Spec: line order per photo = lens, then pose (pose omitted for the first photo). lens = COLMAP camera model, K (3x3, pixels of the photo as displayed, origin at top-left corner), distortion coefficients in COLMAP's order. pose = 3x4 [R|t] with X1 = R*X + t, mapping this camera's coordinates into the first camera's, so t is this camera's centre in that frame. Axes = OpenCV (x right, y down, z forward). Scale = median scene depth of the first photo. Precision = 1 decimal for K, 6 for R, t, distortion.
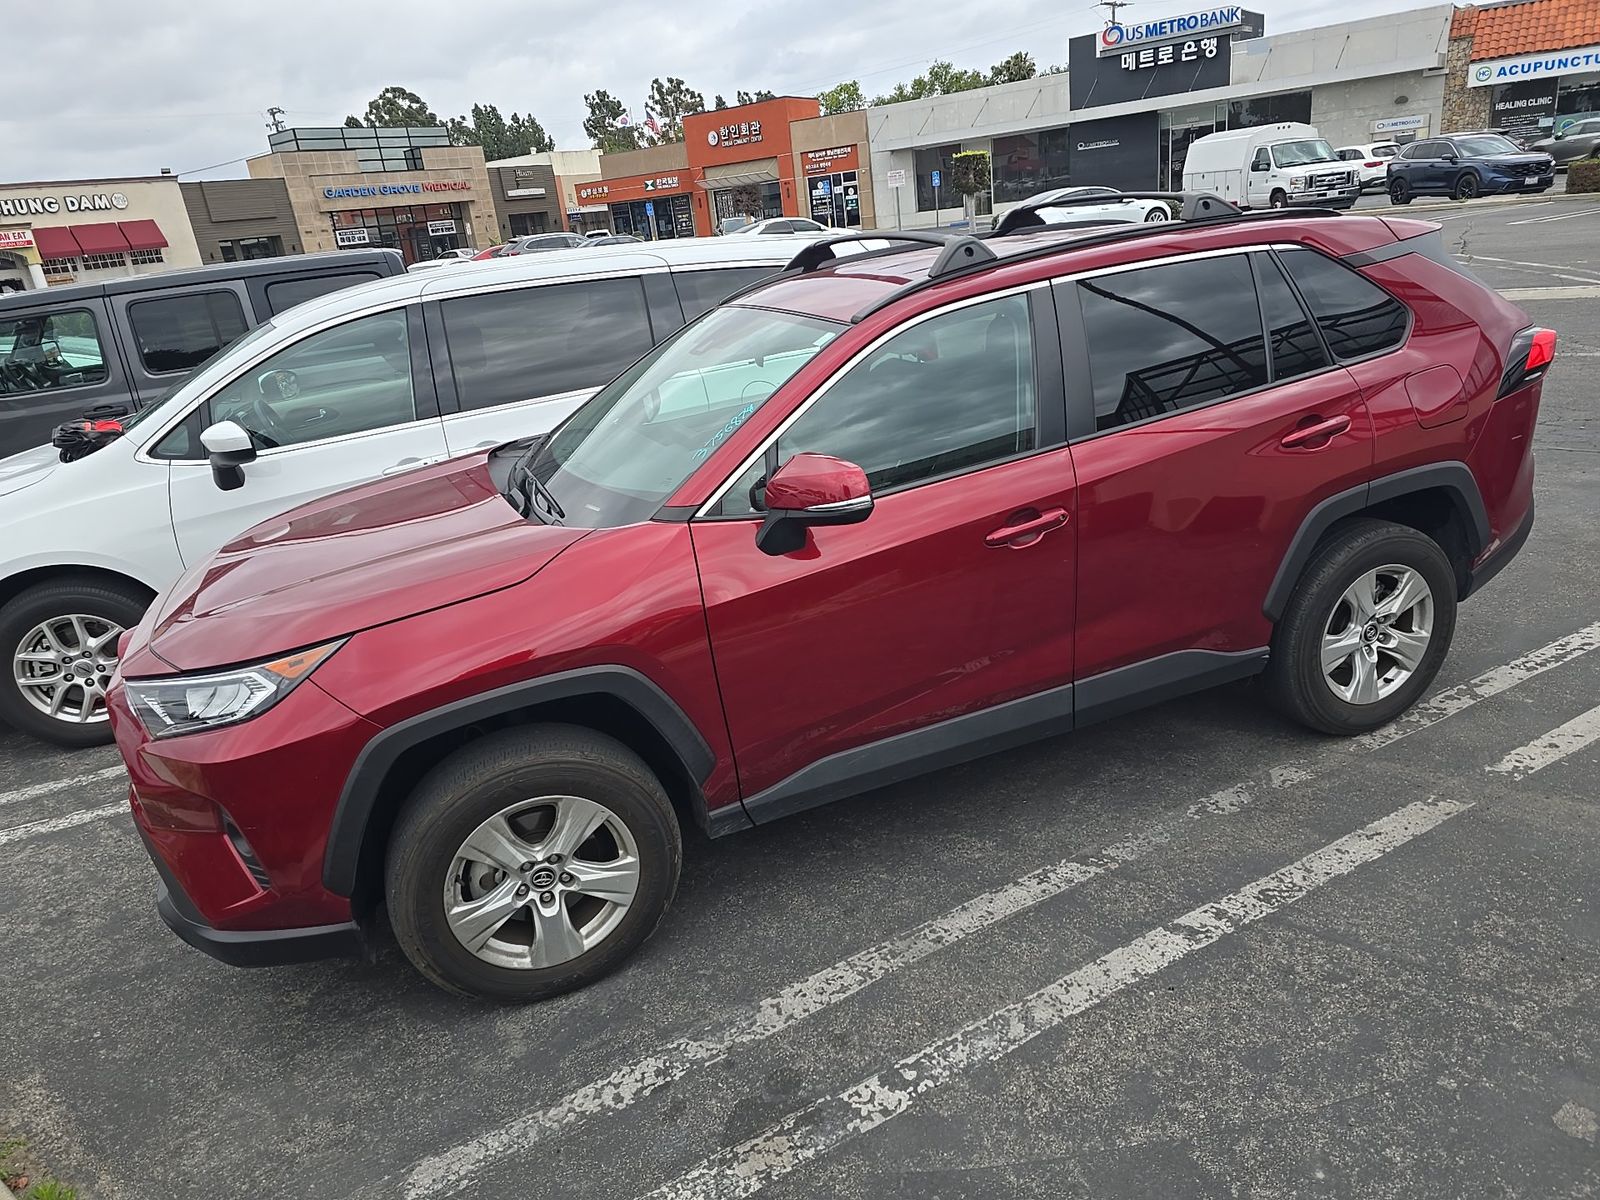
lens RADIAL K [[1084.4, 0, 790.6], [0, 1084.4, 595.4], [0, 0, 1]] dist [0.039059, -0.029967]
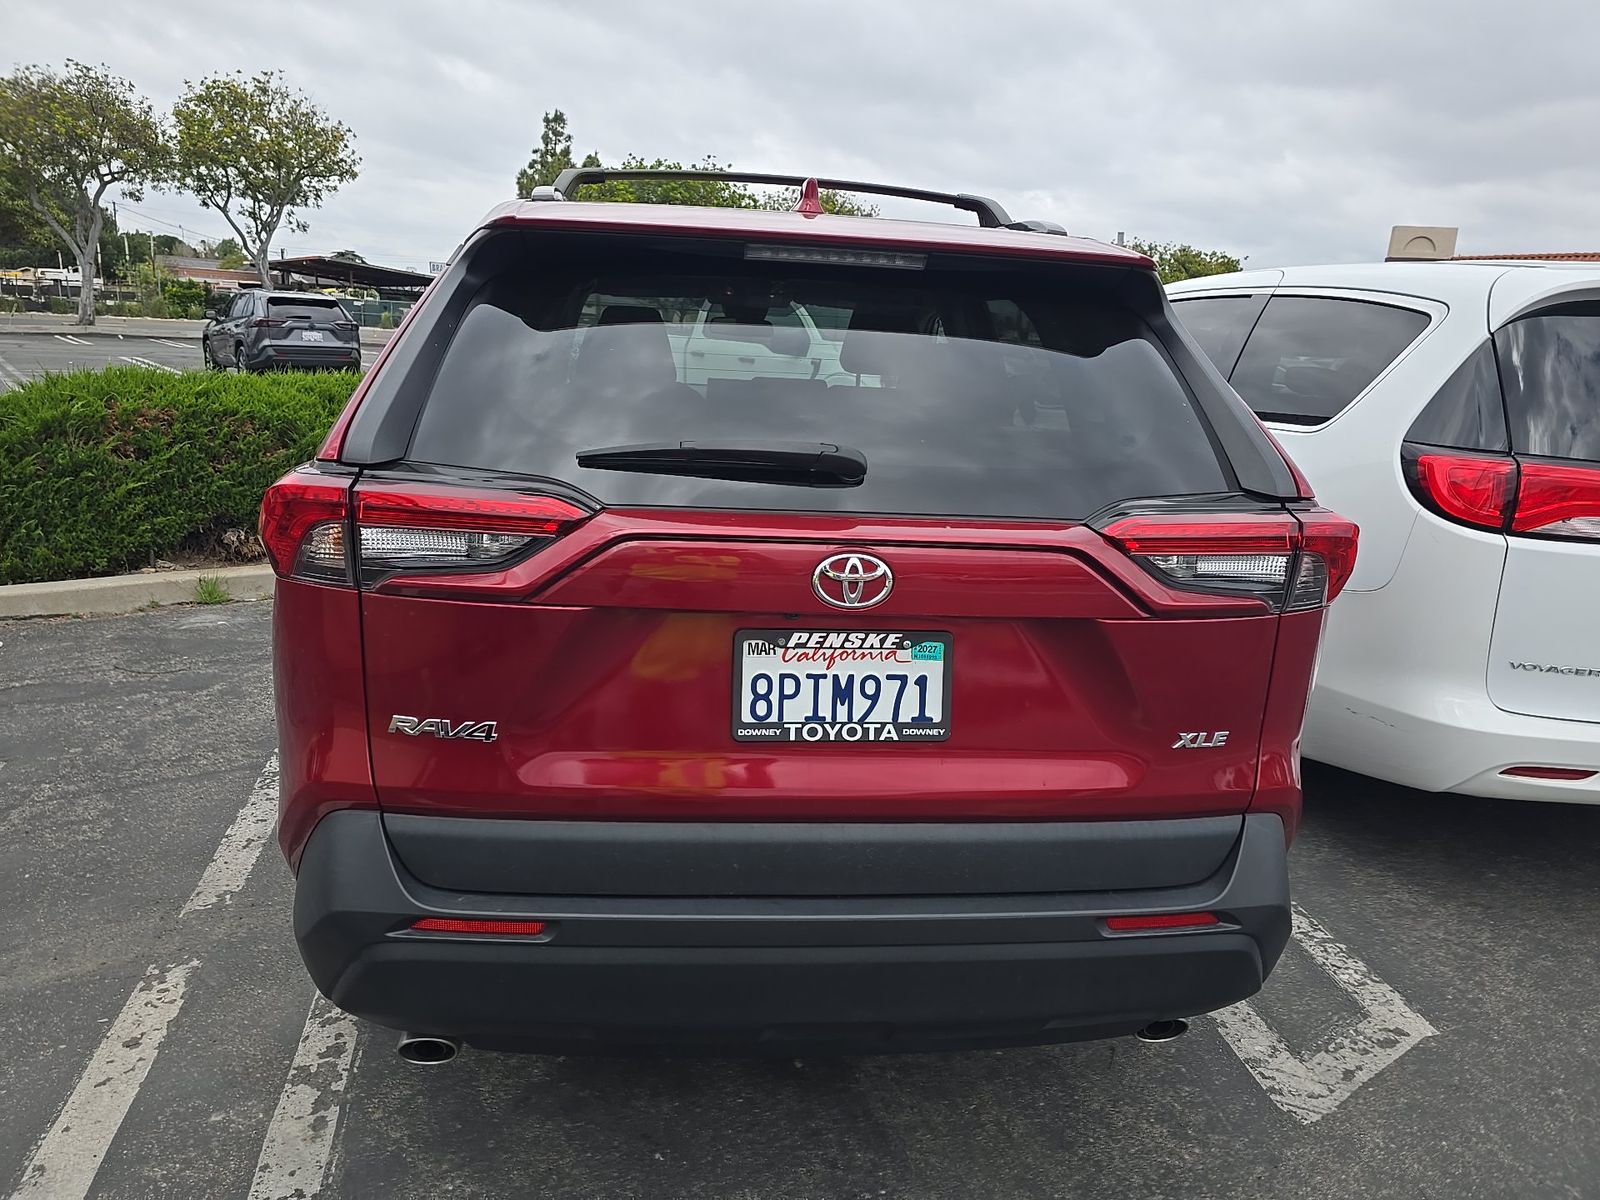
lens RADIAL K [[1084.4, 0, 797.9], [0, 1084.4, 594.5], [0, 0, 1]] dist [0.039059, -0.029967]
pose [[-0.271029, 0.312829, -0.910319, 1.160571], [-0.346178, 0.850762, 0.395430, -0.487196], [0.898167, 0.422306, -0.122287, 1.406891]]
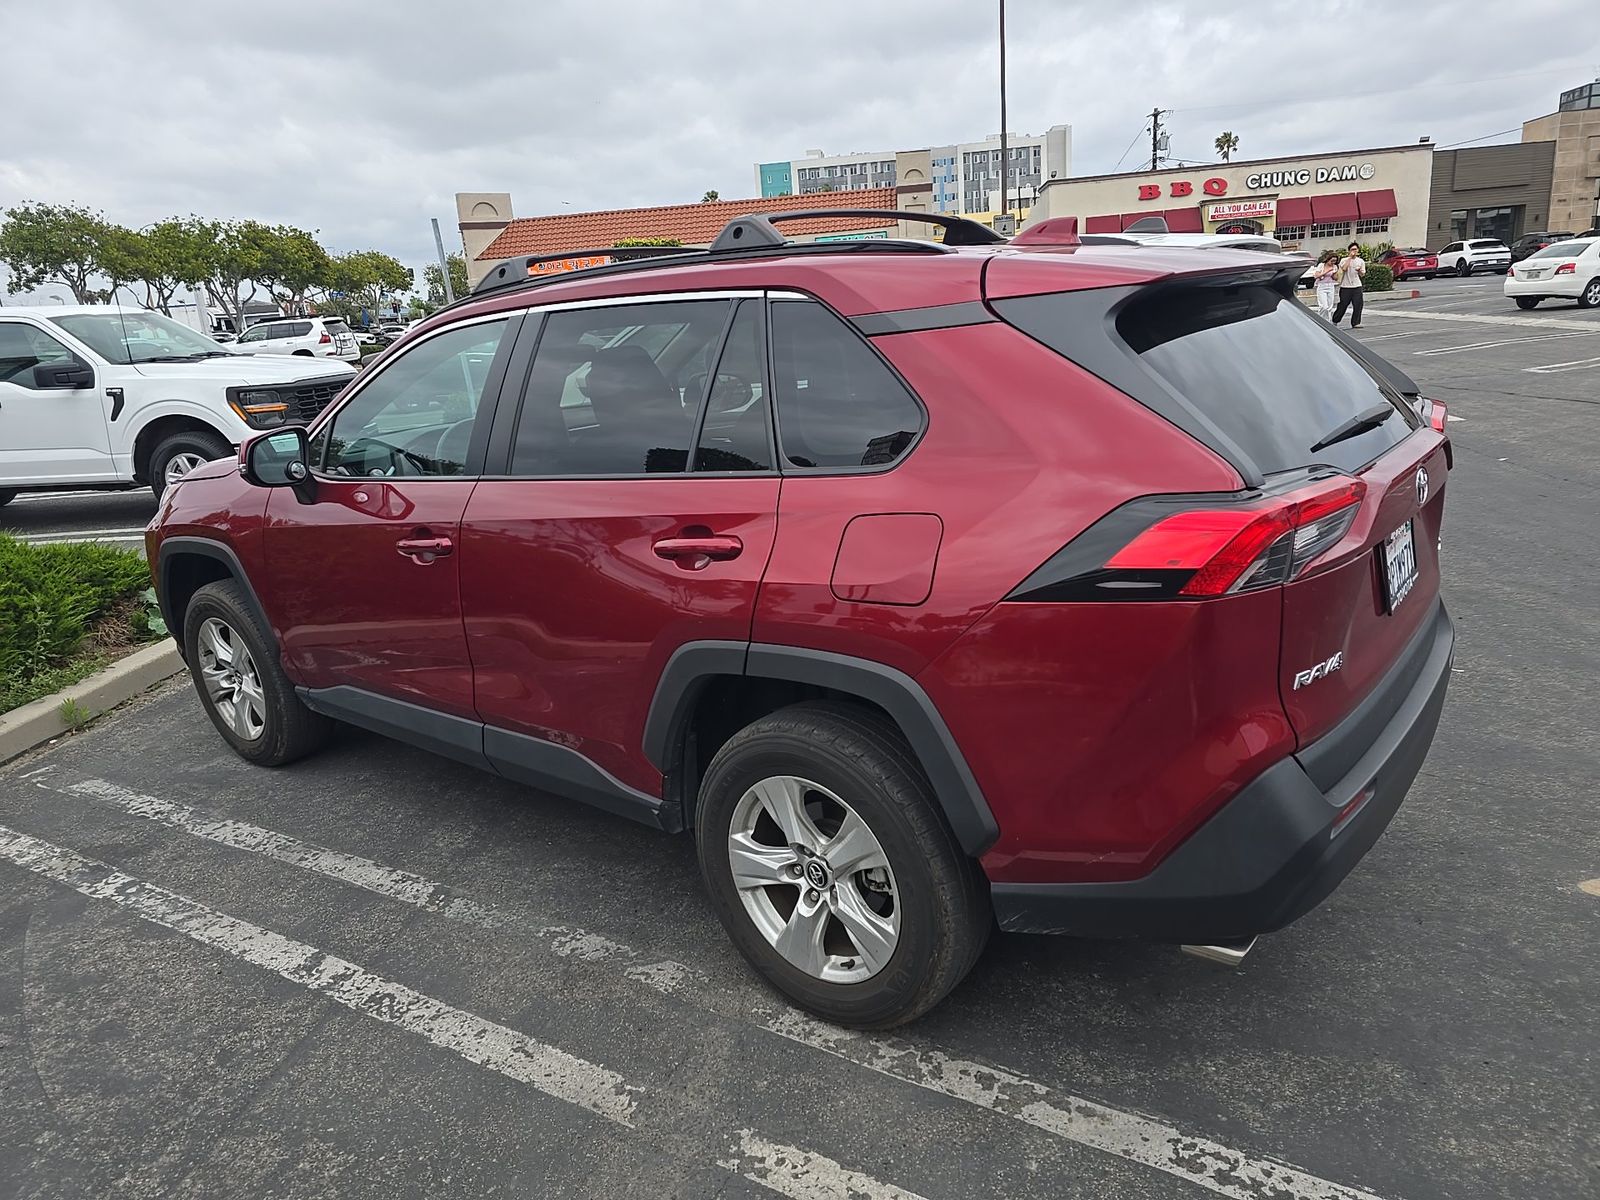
lens RADIAL K [[1084.4, 0, 804.2], [0, 1084.4, 598.0], [0, 0, 1]] dist [0.039059, -0.029967]
pose [[0.502164, 0.299108, -0.811397, 1.130621], [-0.274853, 0.944830, 0.178192, -0.271062], [0.819931, 0.133533, 0.556671, 0.665742]]
